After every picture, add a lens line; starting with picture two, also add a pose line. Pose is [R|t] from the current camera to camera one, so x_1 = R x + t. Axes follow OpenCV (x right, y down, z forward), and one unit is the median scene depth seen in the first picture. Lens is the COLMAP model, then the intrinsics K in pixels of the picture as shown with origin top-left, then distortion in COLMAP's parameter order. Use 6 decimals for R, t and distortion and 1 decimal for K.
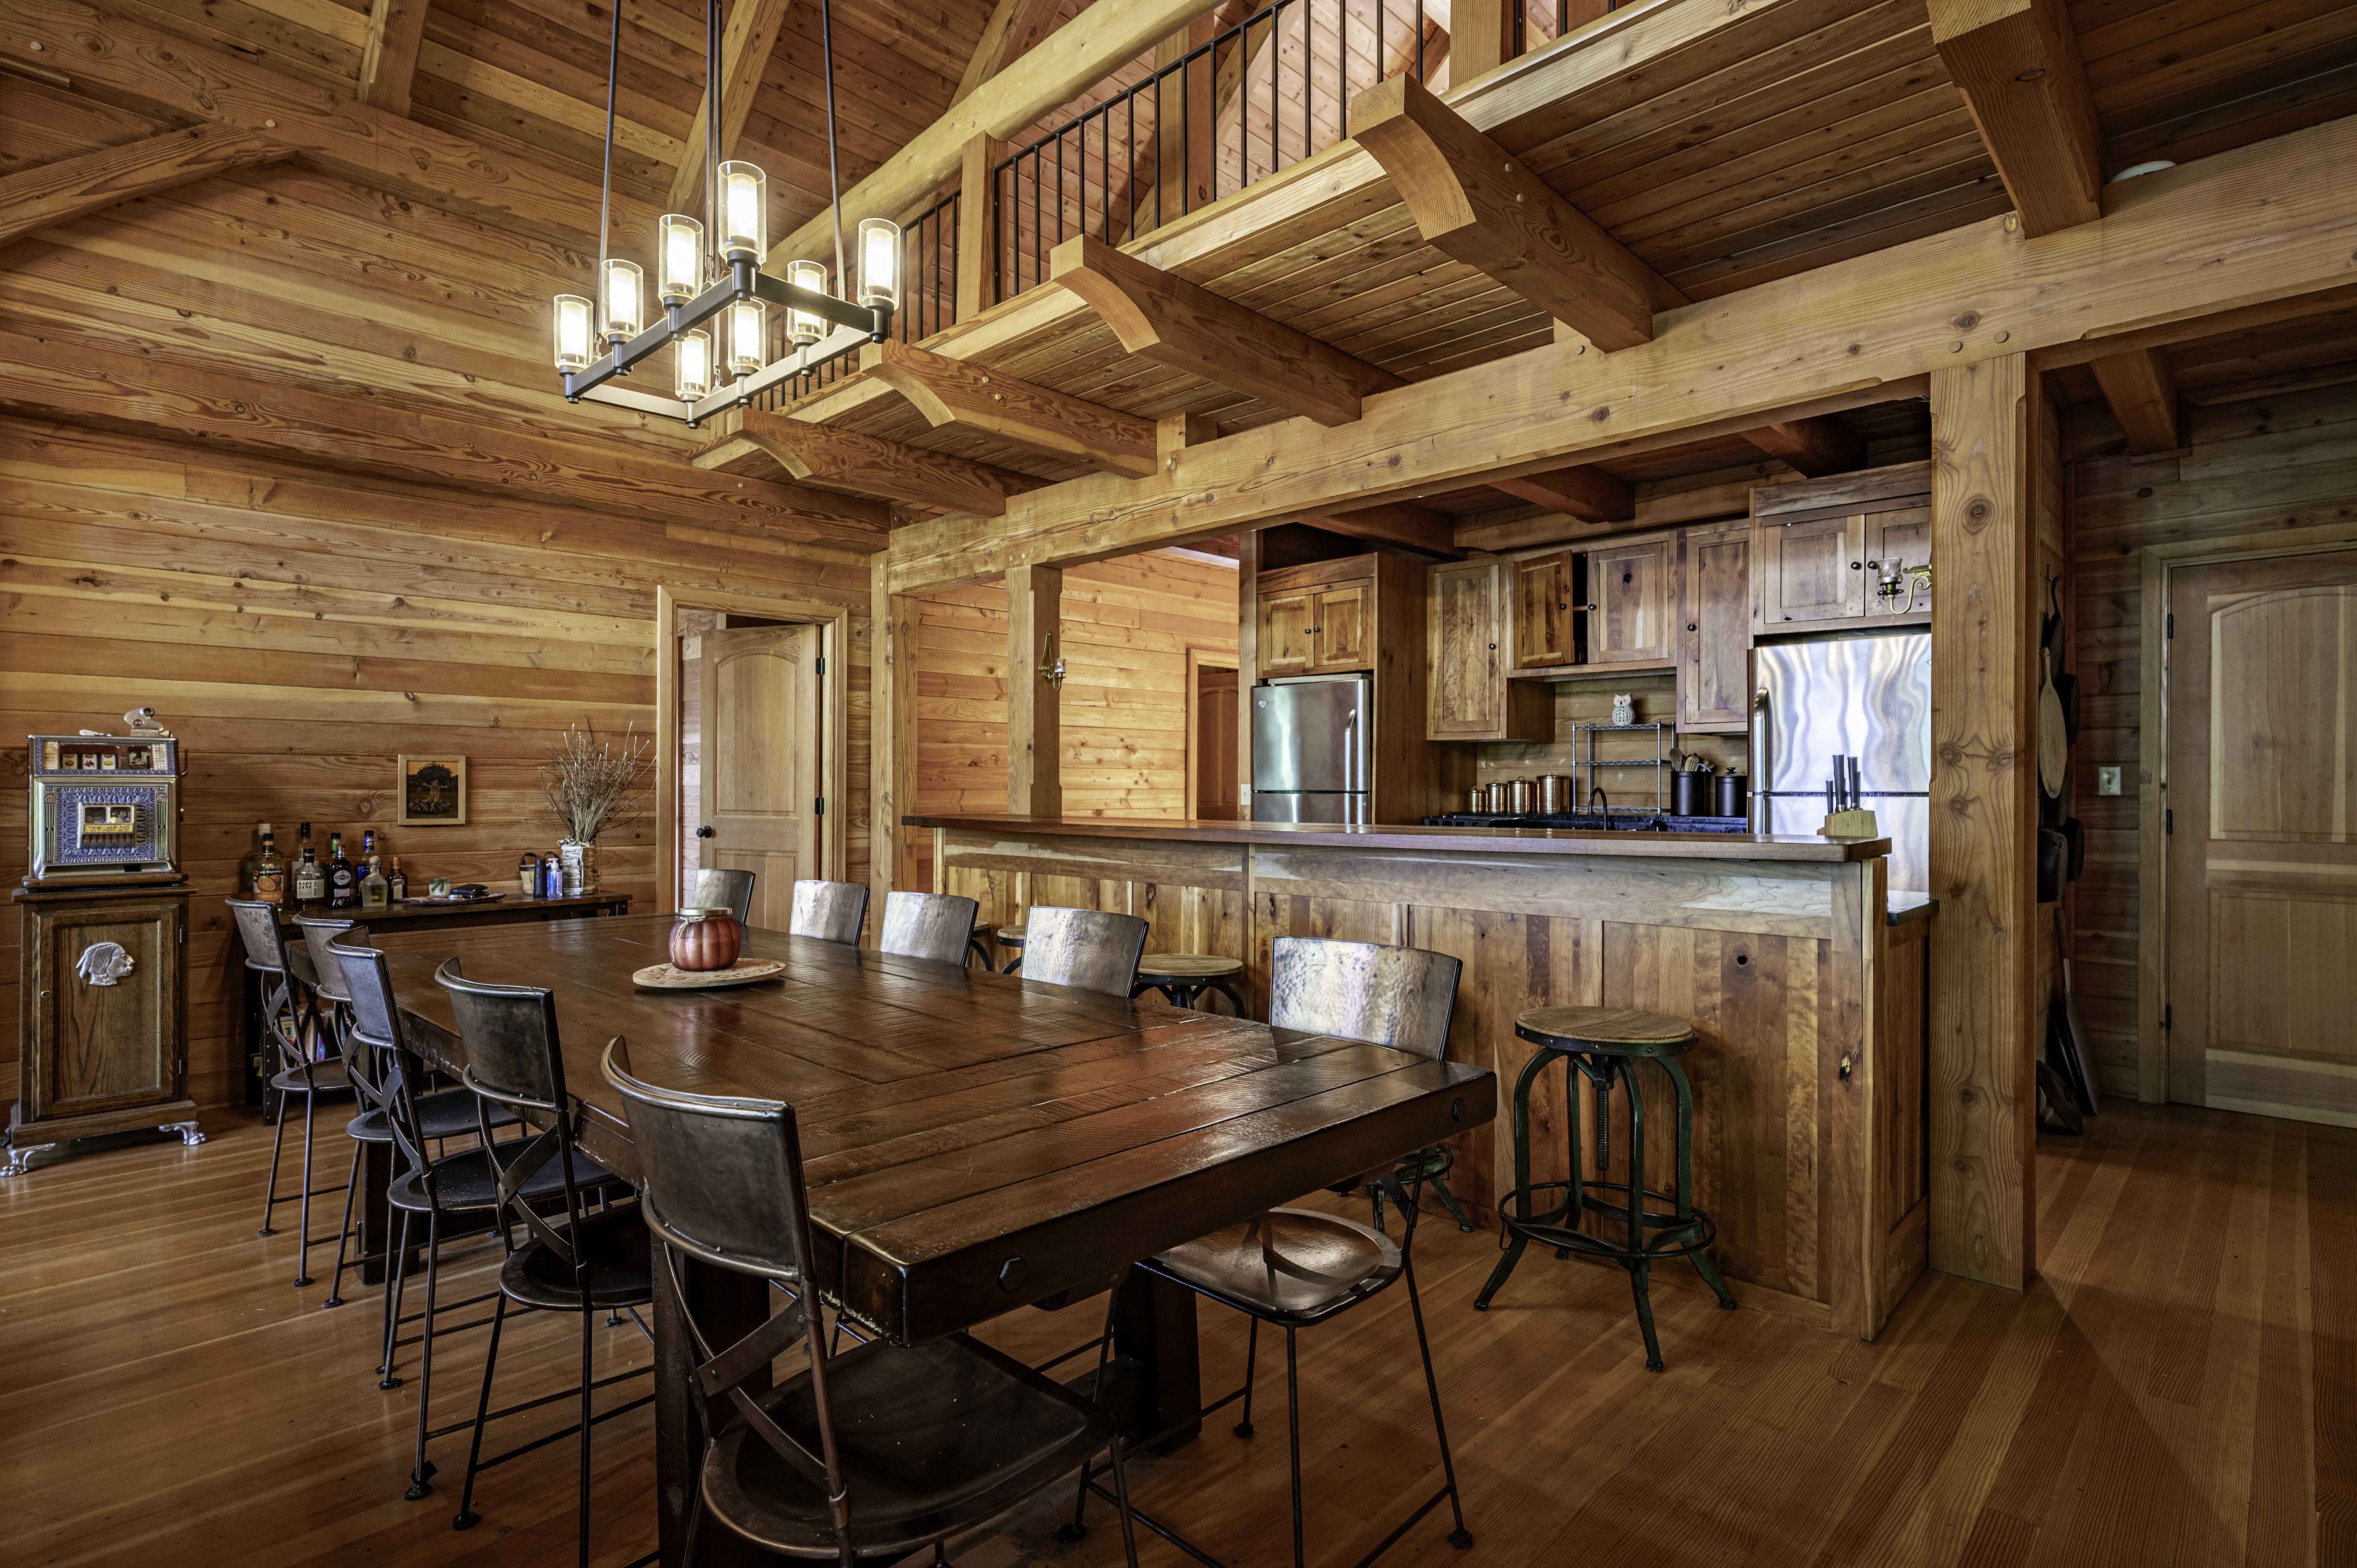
lens RADIAL K [[1150.0, 0, 1178.5], [0, 1150.0, 784.0], [0, 0, 1]] dist [-0.000877, -0.000459]
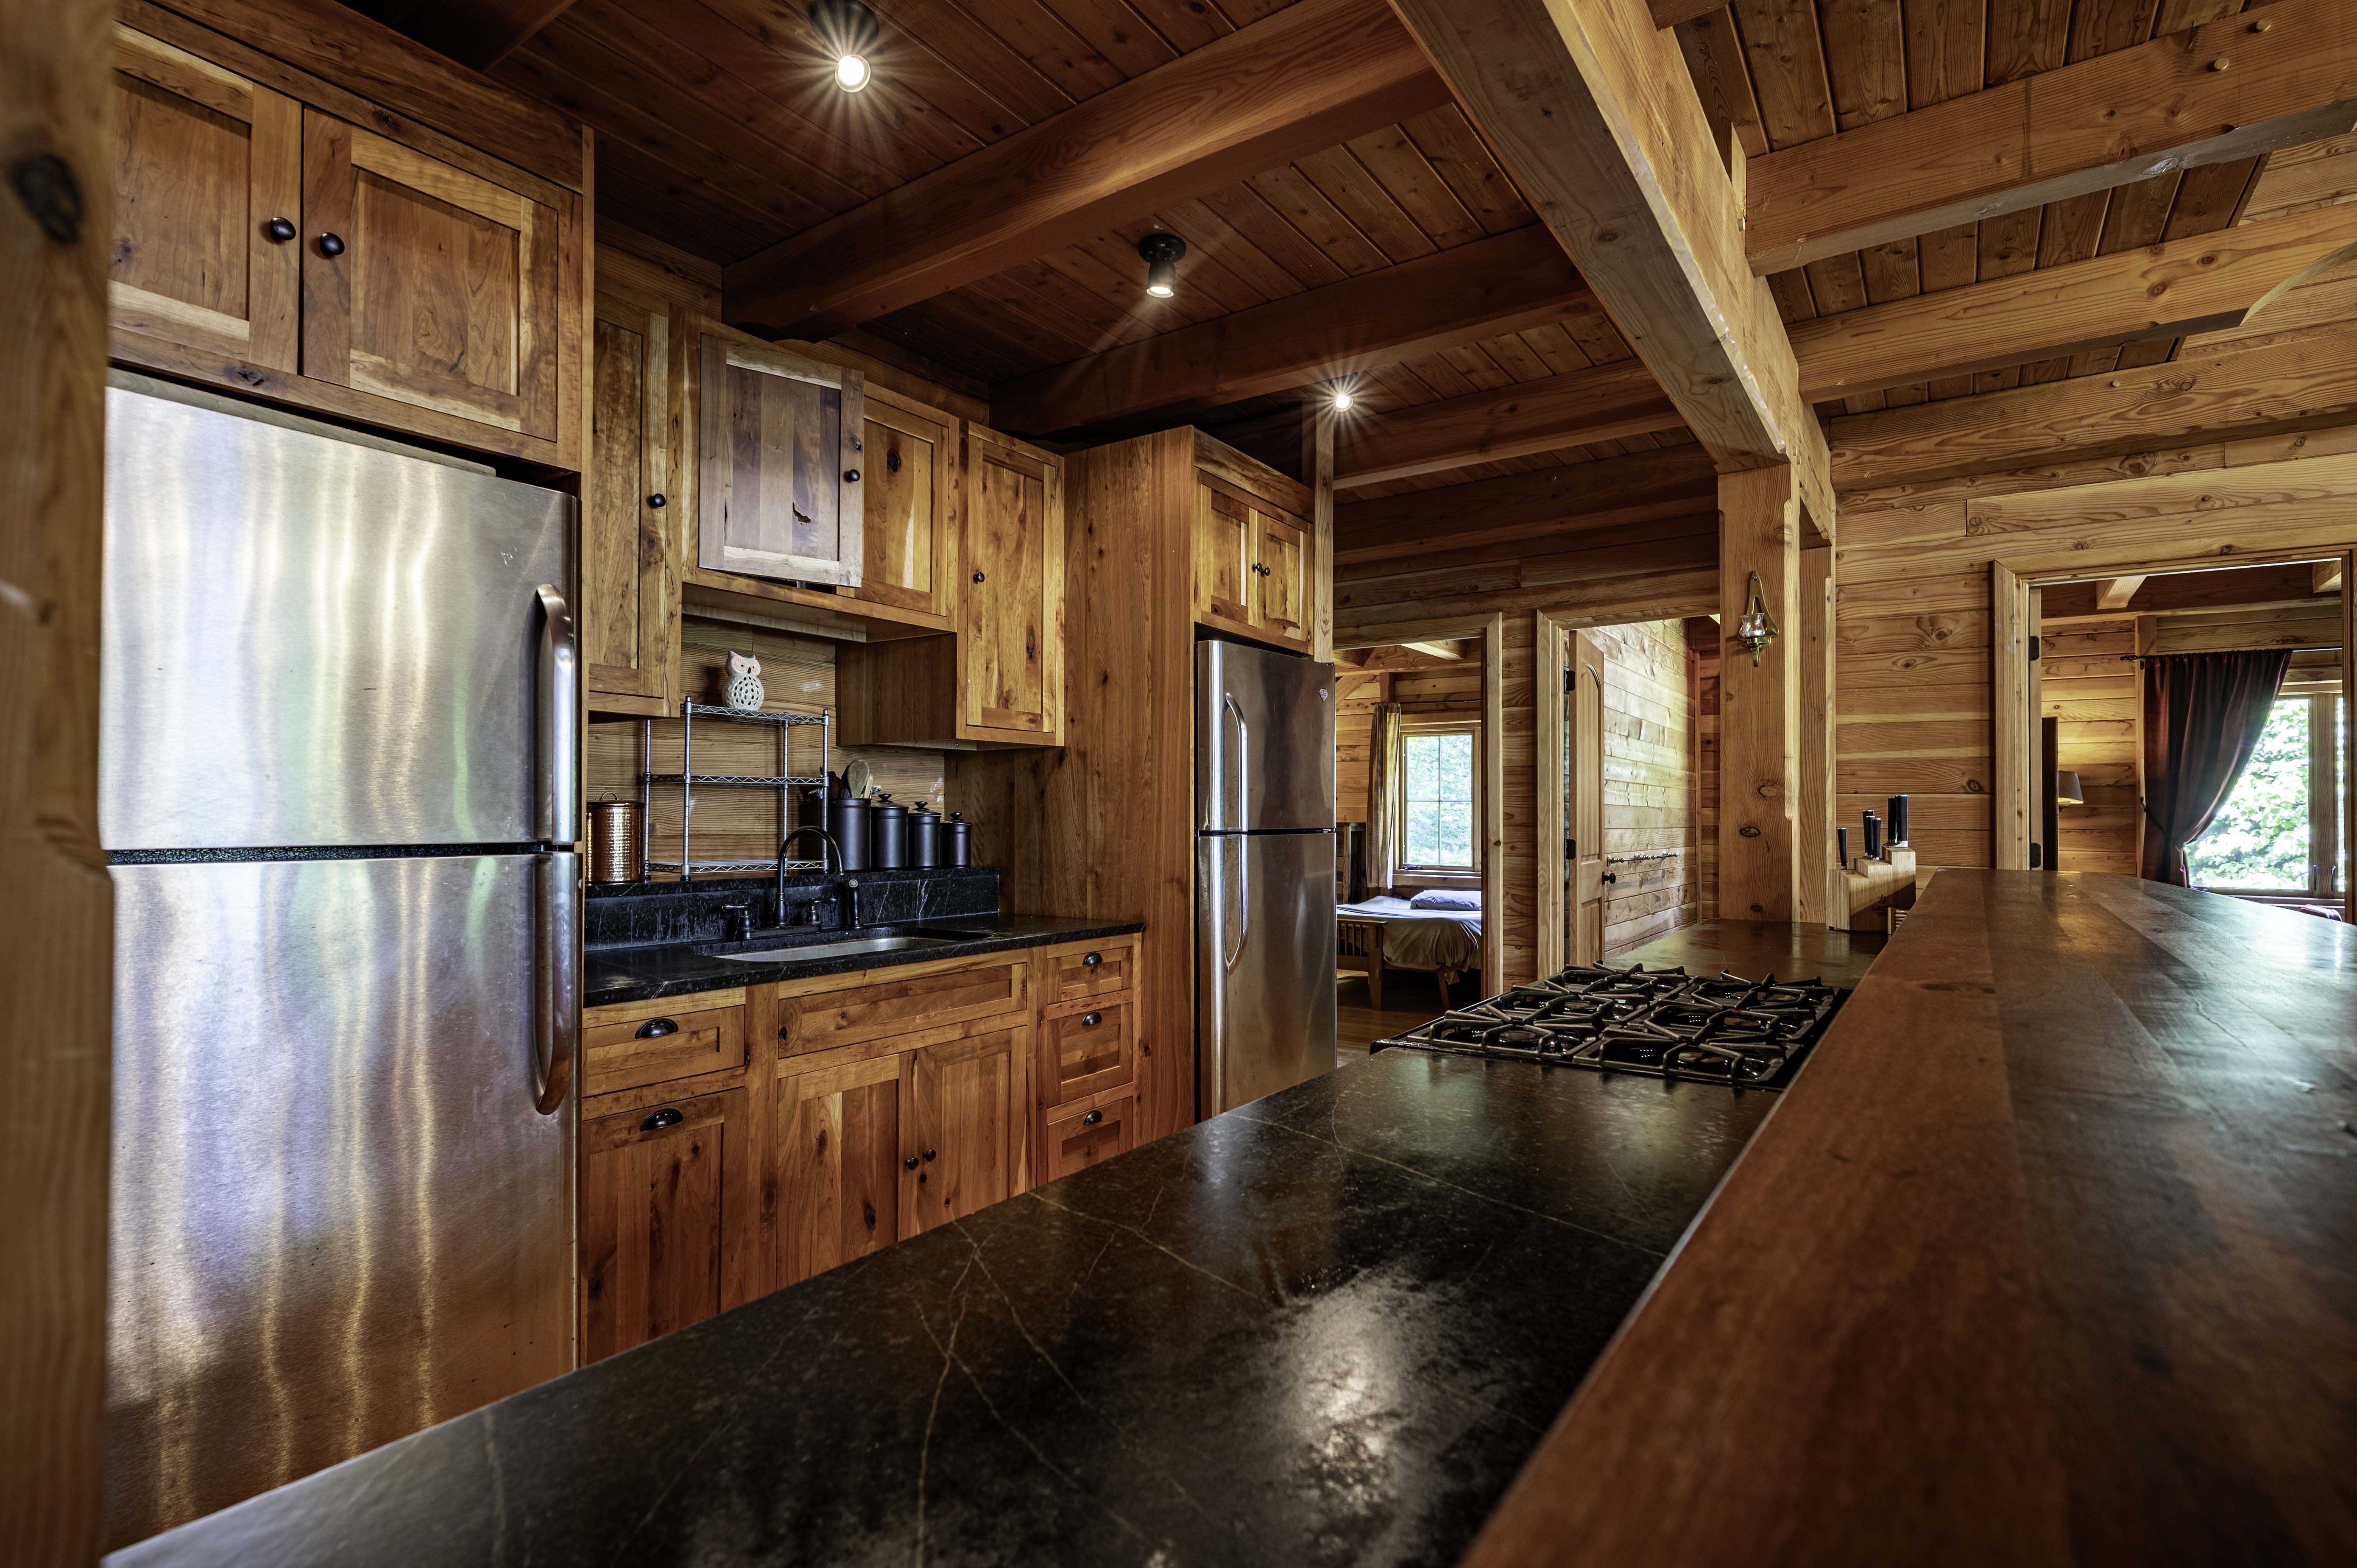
lens RADIAL K [[1150.0, 0, 1178.5], [0, 1150.0, 784.0], [0, 0, 1]] dist [-0.000877, -0.000459]
pose [[-0.170995, 0.034277, 0.984675, -0.204734], [-0.000260, 0.999393, -0.034835, 0.003554], [-0.985272, -0.006213, -0.170882, 0.965615]]
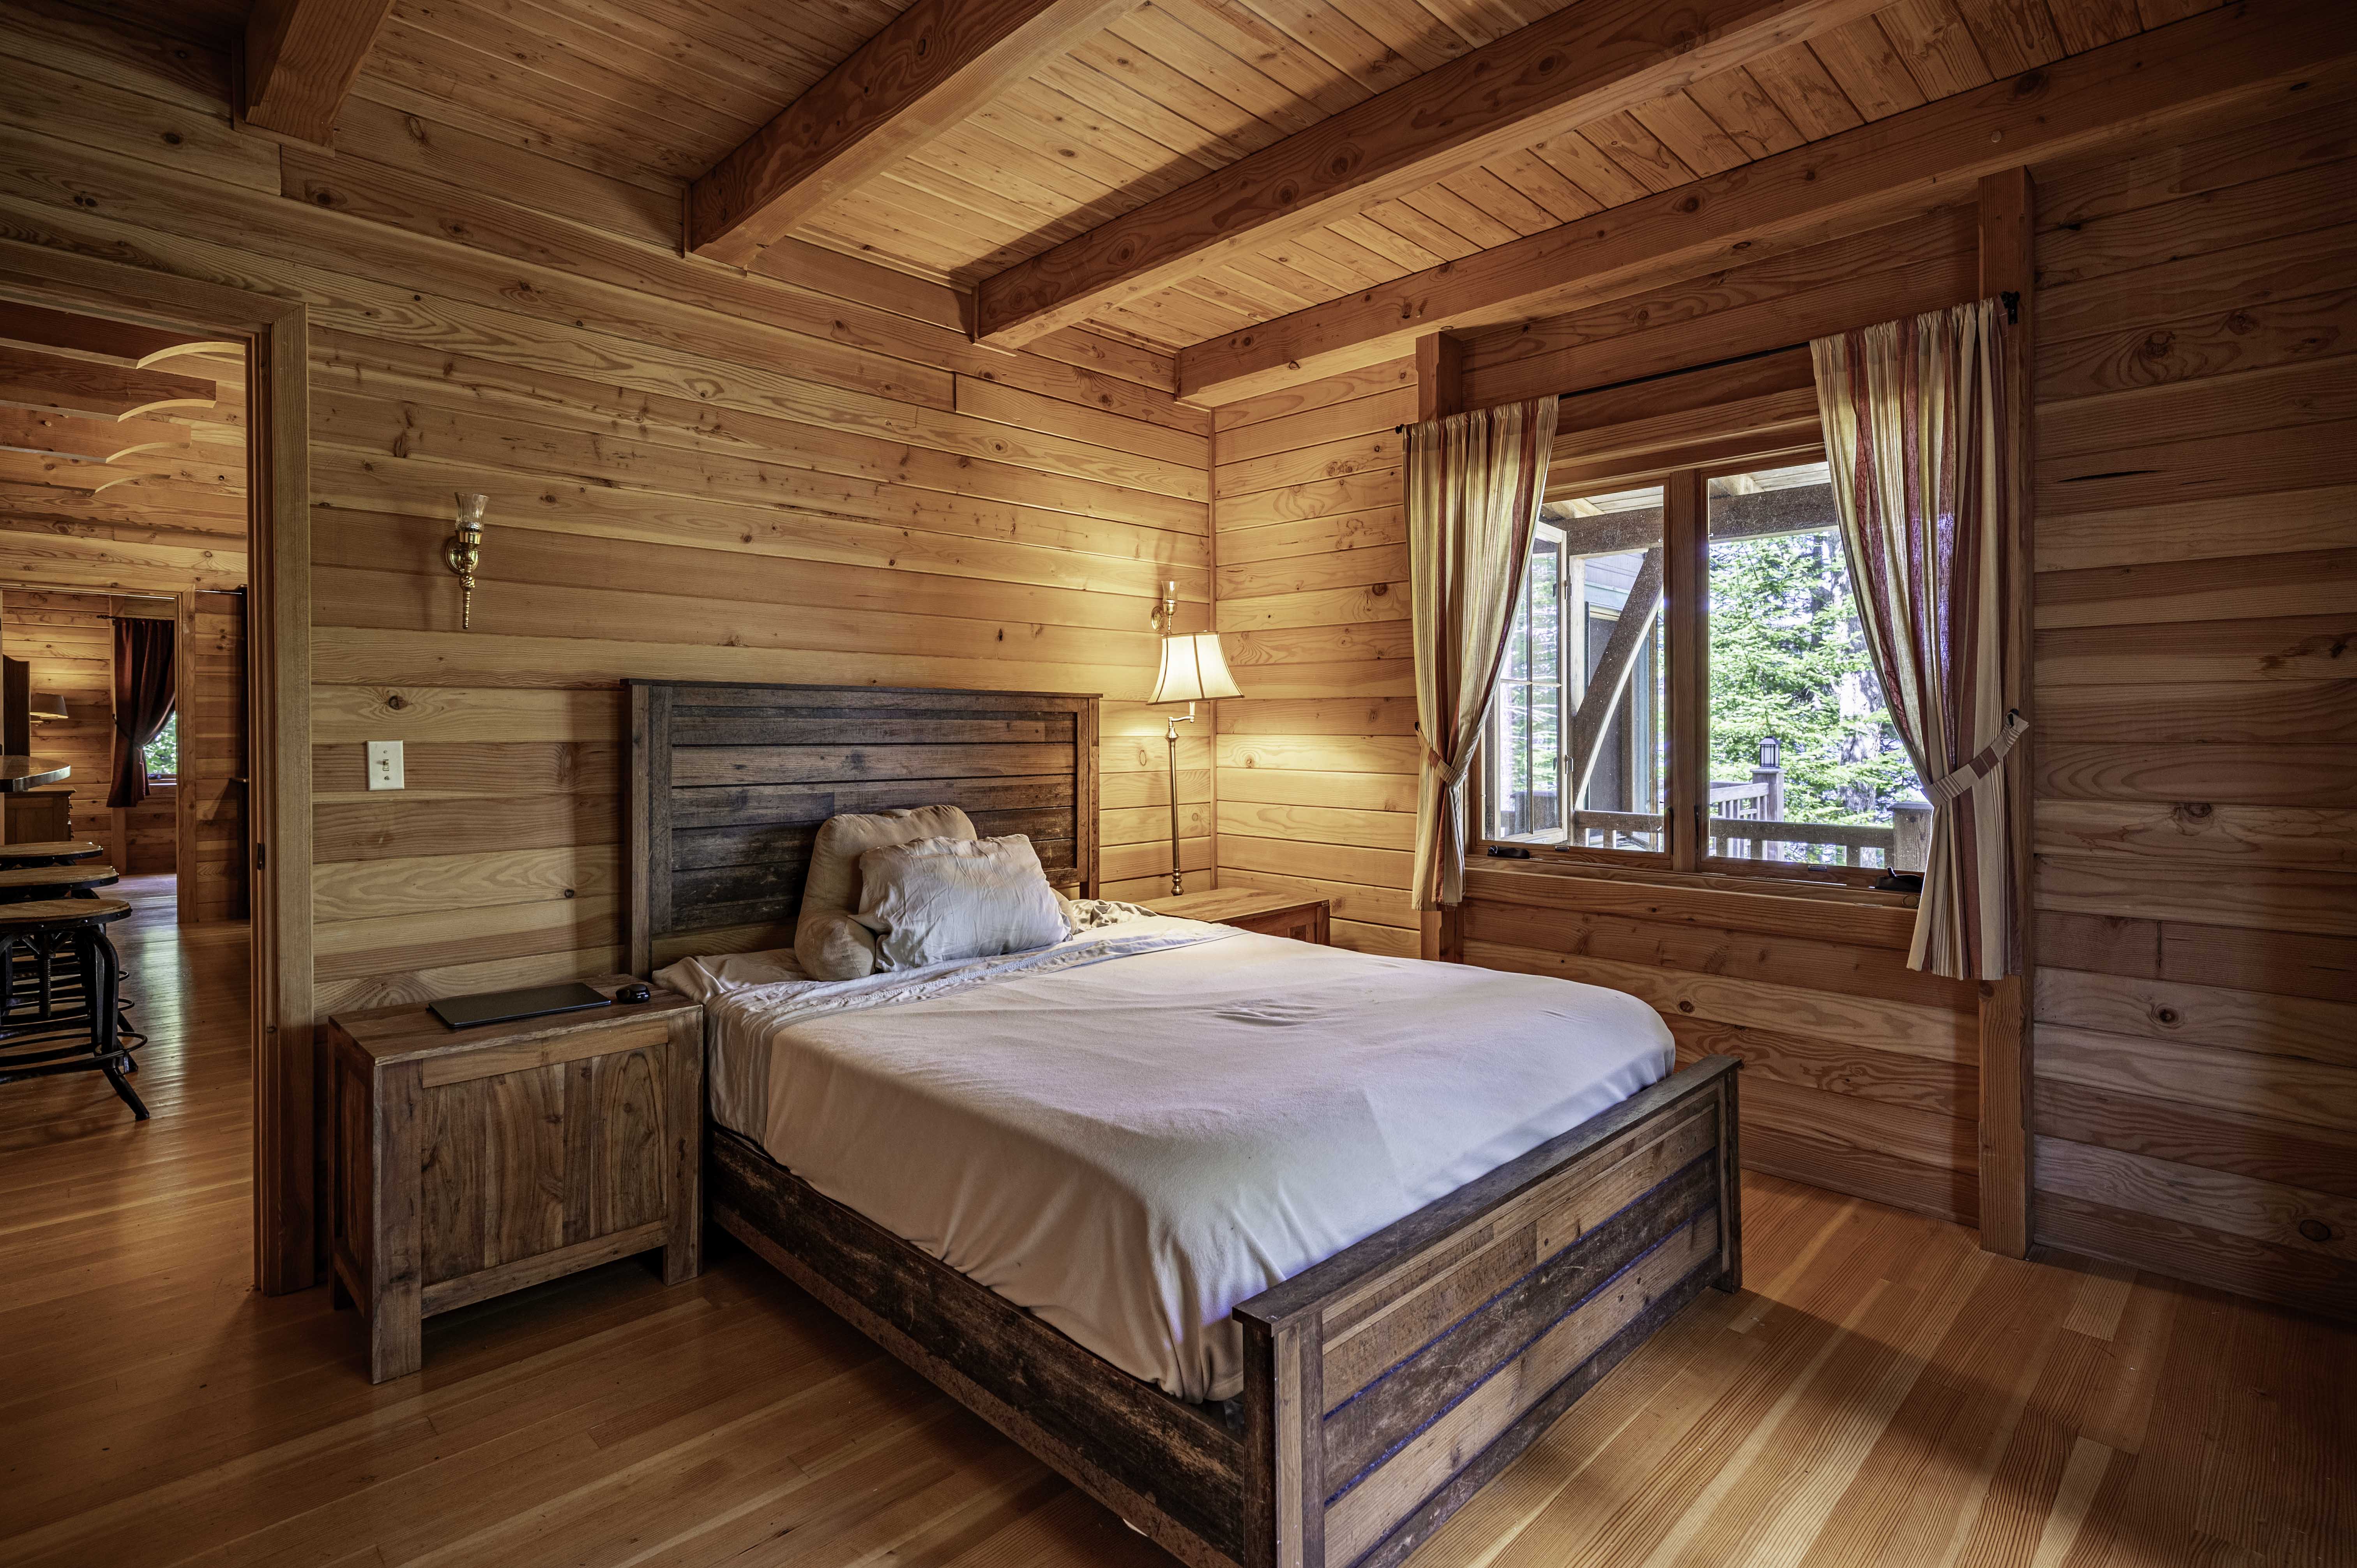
lens RADIAL K [[1150.0, 0, 1178.5], [0, 1150.0, 784.0], [0, 0, 1]] dist [-0.000877, -0.000459]
pose [[-0.999948, -0.003543, 0.009546, -0.703496], [-0.003164, 0.999216, 0.039465, 0.006380], [-0.009679, 0.039433, -0.999175, 1.392842]]
